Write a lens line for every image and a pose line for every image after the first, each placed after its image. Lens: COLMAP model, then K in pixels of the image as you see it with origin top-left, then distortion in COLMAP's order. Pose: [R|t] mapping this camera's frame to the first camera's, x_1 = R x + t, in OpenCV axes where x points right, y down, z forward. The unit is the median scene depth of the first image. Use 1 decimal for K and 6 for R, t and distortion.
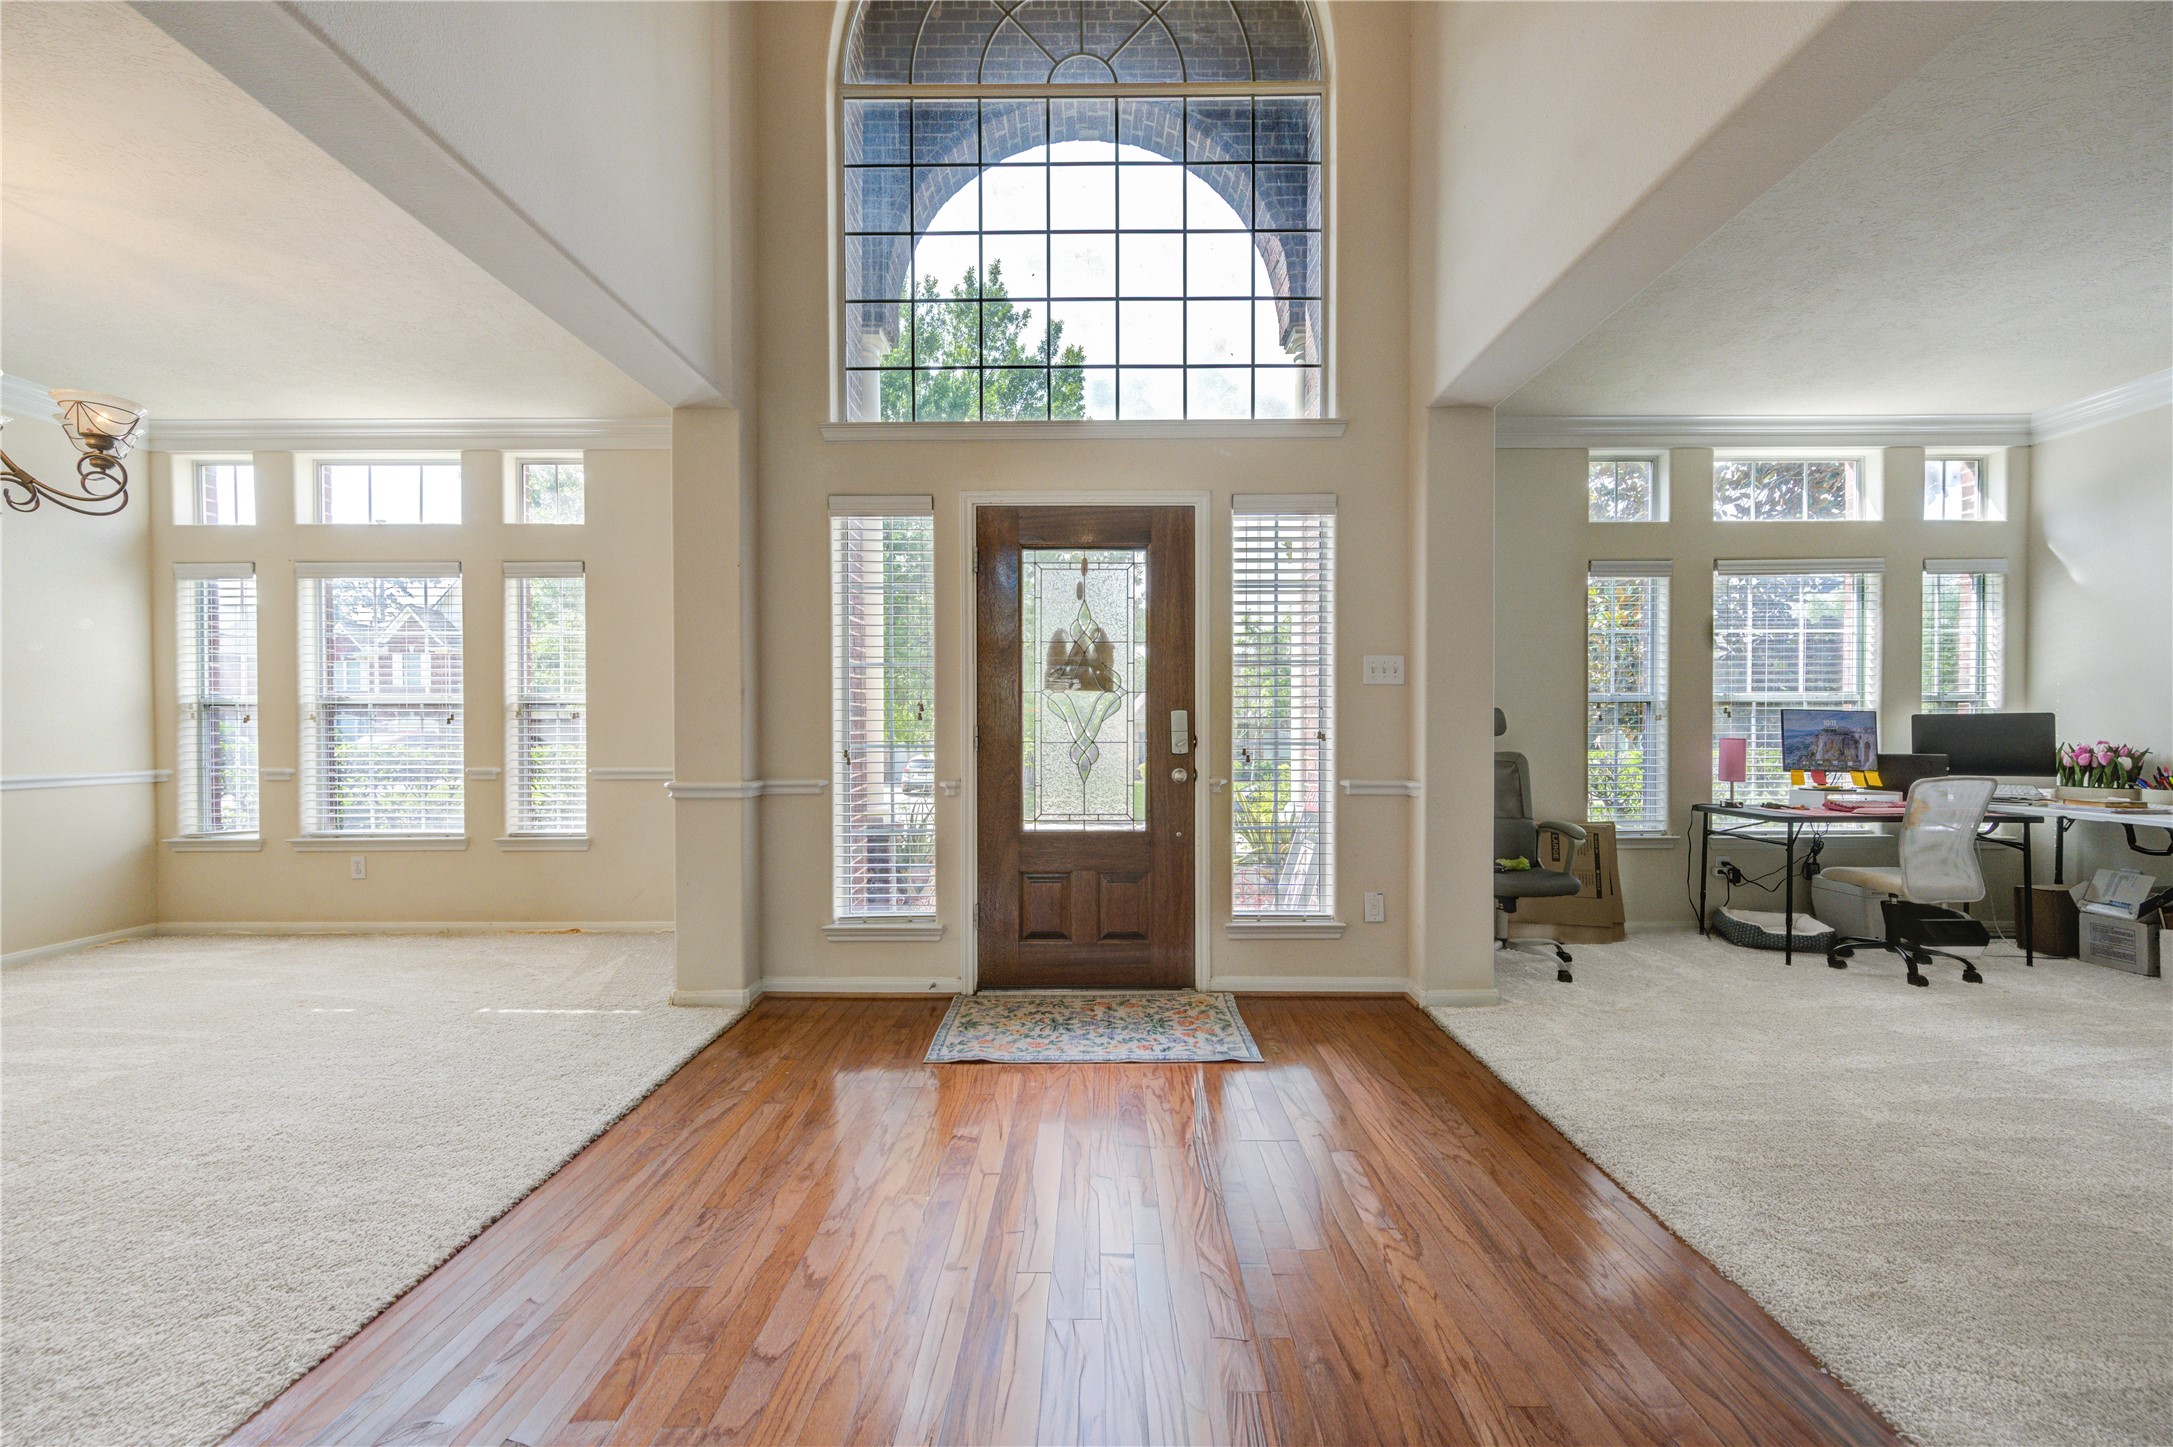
lens RADIAL K [[849.8, 0, 1090.4], [0, 849.8, 735.8], [0, 0, 1]] dist [0.000589, 0.000503]
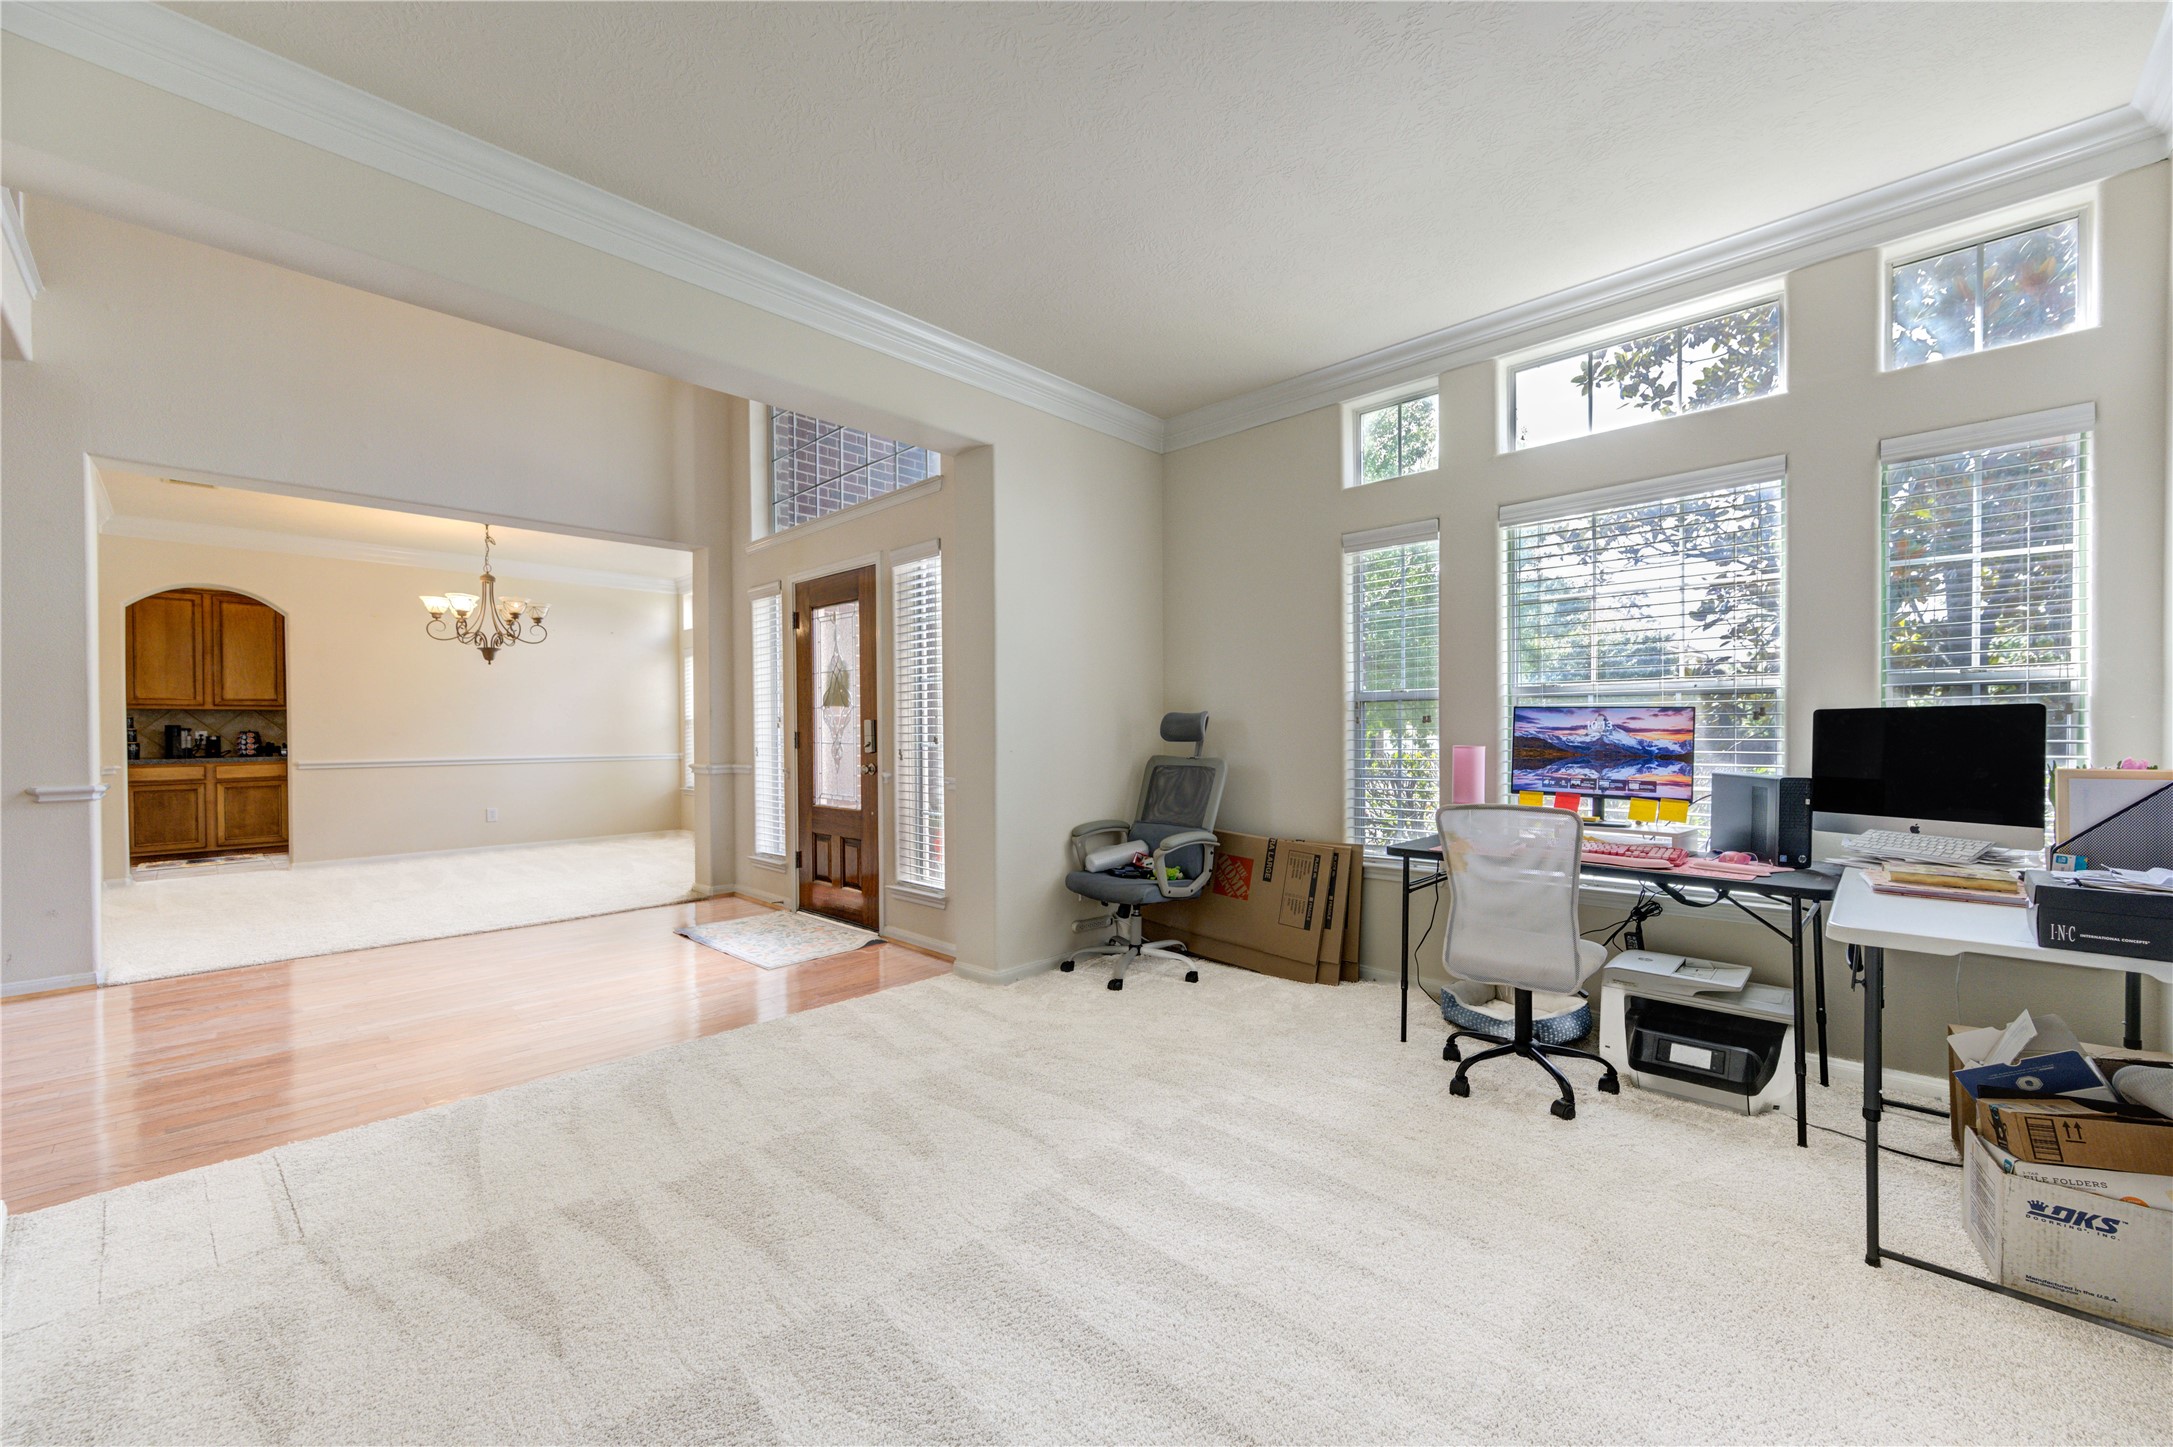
lens RADIAL K [[840.6, 0, 1118.1], [0, 840.6, 732.8], [0, 0, 1]] dist [-0.000116, 0.000073]
pose [[0.734710, 0.000211, -0.678382, 1.056094], [-0.004302, 0.999981, -0.004347, -0.003939], [0.678368, 0.006112, 0.734697, 0.248088]]
